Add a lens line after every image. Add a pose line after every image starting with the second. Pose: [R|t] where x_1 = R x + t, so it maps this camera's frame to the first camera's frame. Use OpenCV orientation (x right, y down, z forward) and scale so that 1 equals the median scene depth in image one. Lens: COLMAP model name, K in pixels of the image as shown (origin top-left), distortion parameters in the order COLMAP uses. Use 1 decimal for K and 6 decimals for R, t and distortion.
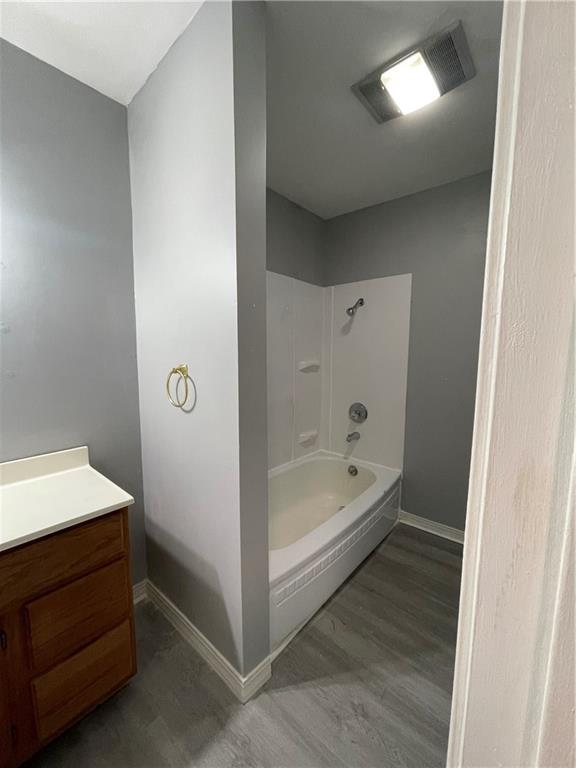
lens RADIAL K [[309.8, 0, 287.6], [0, 309.8, 384.2], [0, 0, 1]] dist [-0.010974, 0.000892]
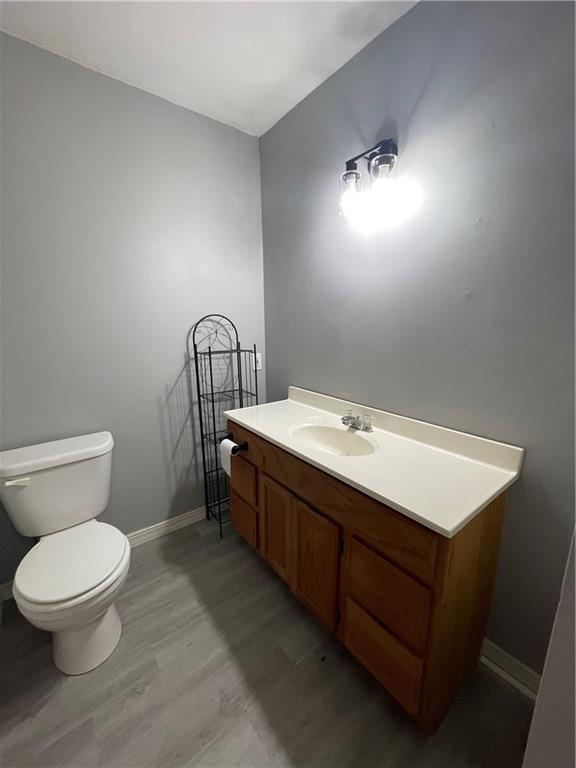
lens RADIAL K [[309.8, 0, 288.5], [0, 309.8, 382.7], [0, 0, 1]] dist [-0.010974, 0.000892]
pose [[-0.195840, 0.193788, -0.961298, 0.159716], [-0.108937, 0.969913, 0.217718, -0.060835], [0.974566, 0.147359, -0.168838, 0.659879]]
